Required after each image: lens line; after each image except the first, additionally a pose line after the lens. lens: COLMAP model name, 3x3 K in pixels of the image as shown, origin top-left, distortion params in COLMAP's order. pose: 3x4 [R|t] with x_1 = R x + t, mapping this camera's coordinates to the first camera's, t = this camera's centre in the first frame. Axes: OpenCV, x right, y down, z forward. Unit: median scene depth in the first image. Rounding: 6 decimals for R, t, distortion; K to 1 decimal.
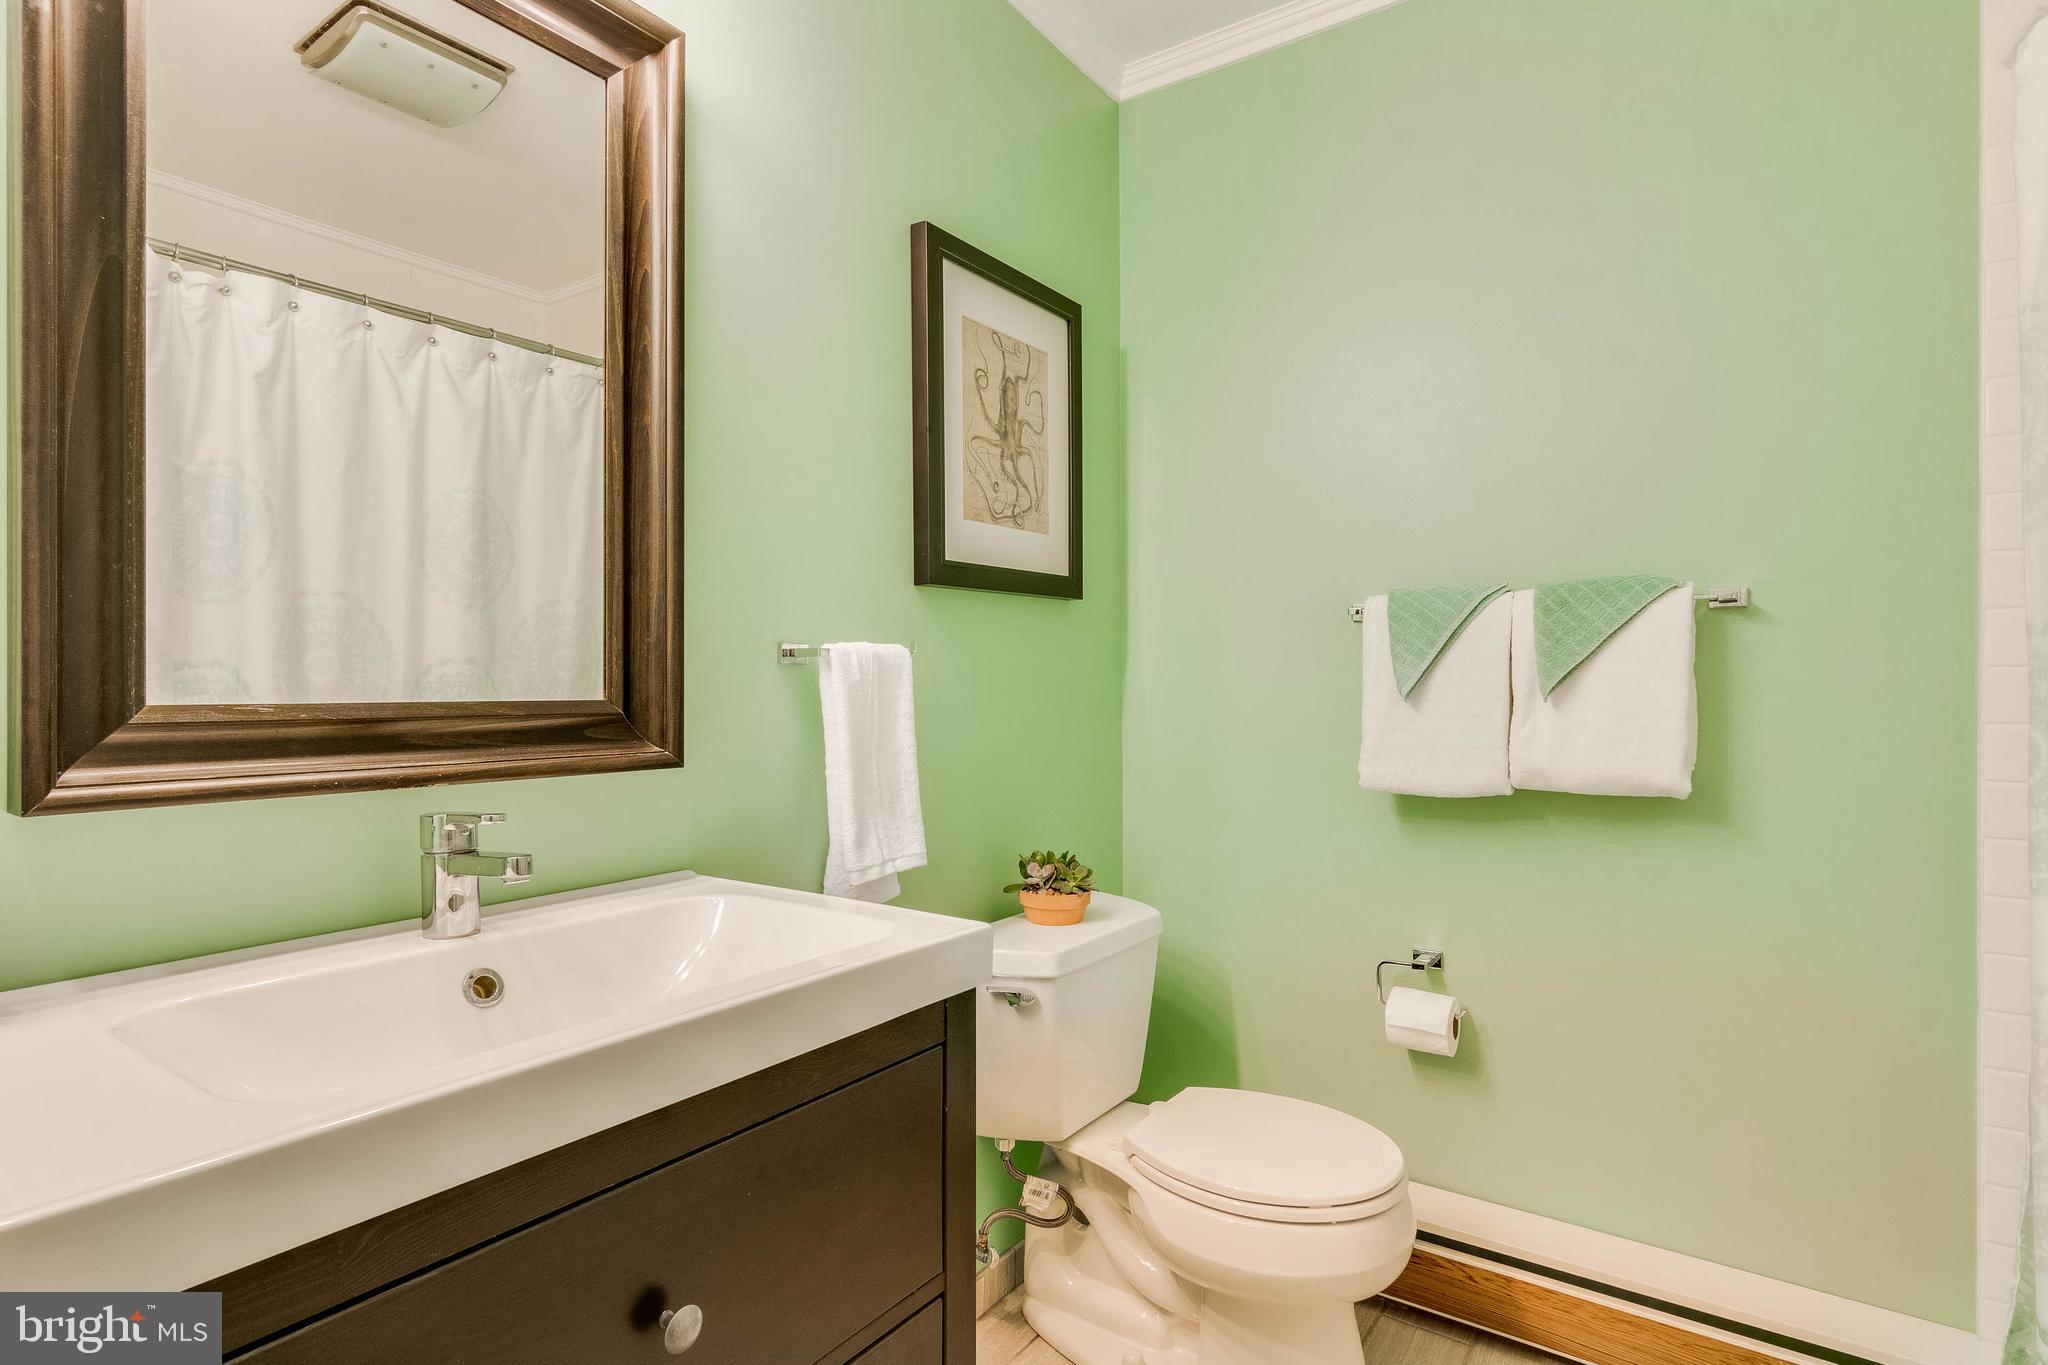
lens RADIAL K [[1061.2, 0, 1010.7], [0, 1061.2, 694.0], [0, 0, 1]] dist [-0.002226, 0.000650]
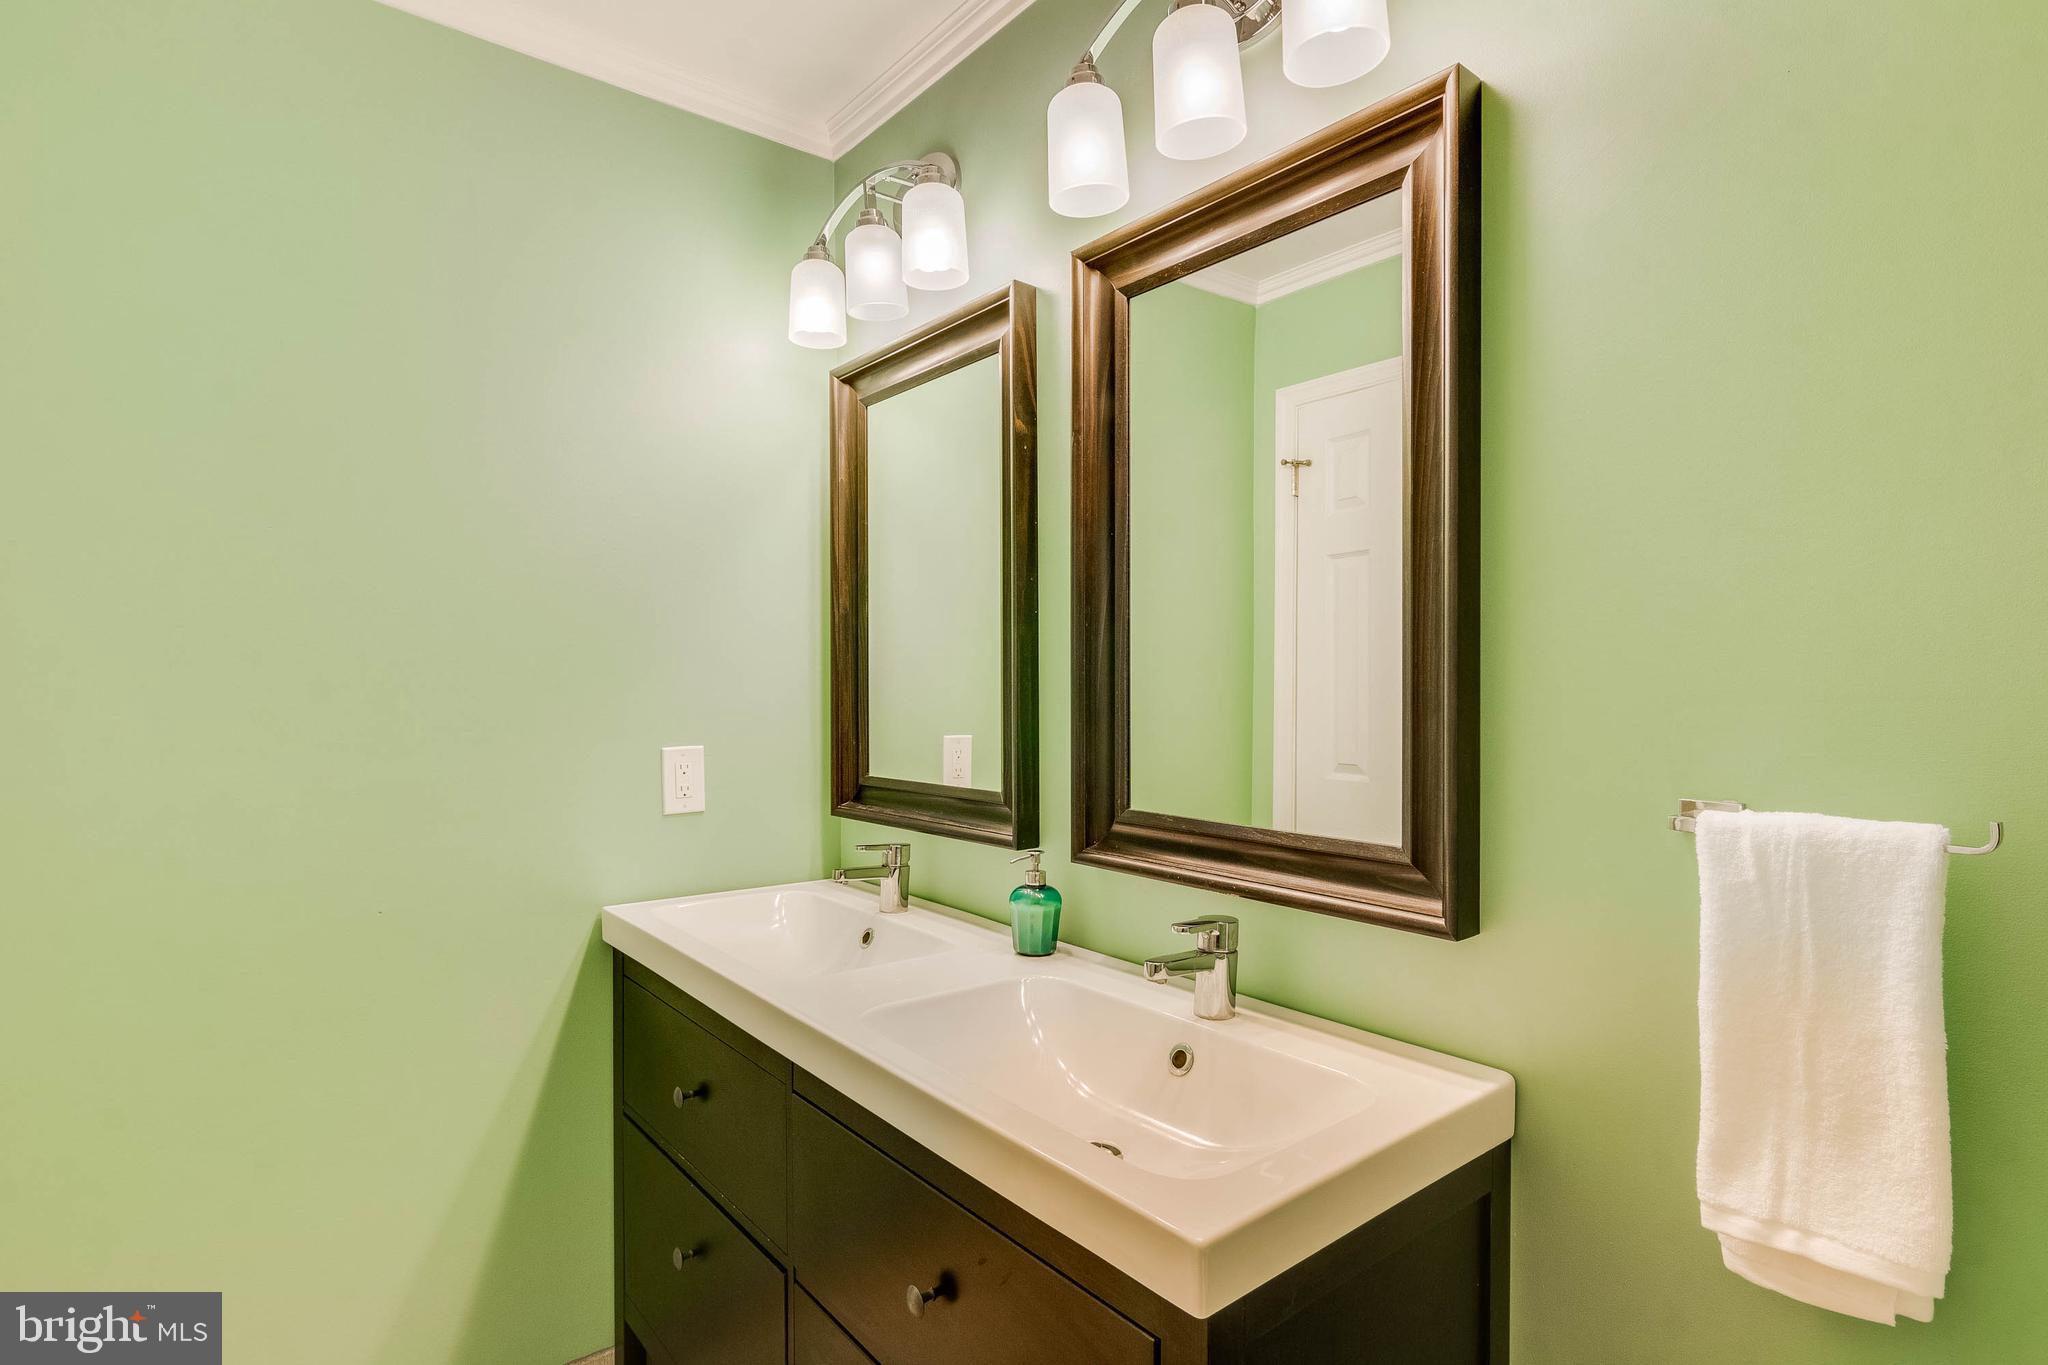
lens RADIAL K [[1035.2, 0, 1024.0], [0, 1035.2, 682.5], [0, 0, 1]] dist [-0.000848, 0.001888]
pose [[-0.262695, 0.007649, -0.964849, 0.536288], [-0.000980, 0.999966, 0.008194, -0.133419], [0.964878, 0.003098, -0.262678, 0.830108]]
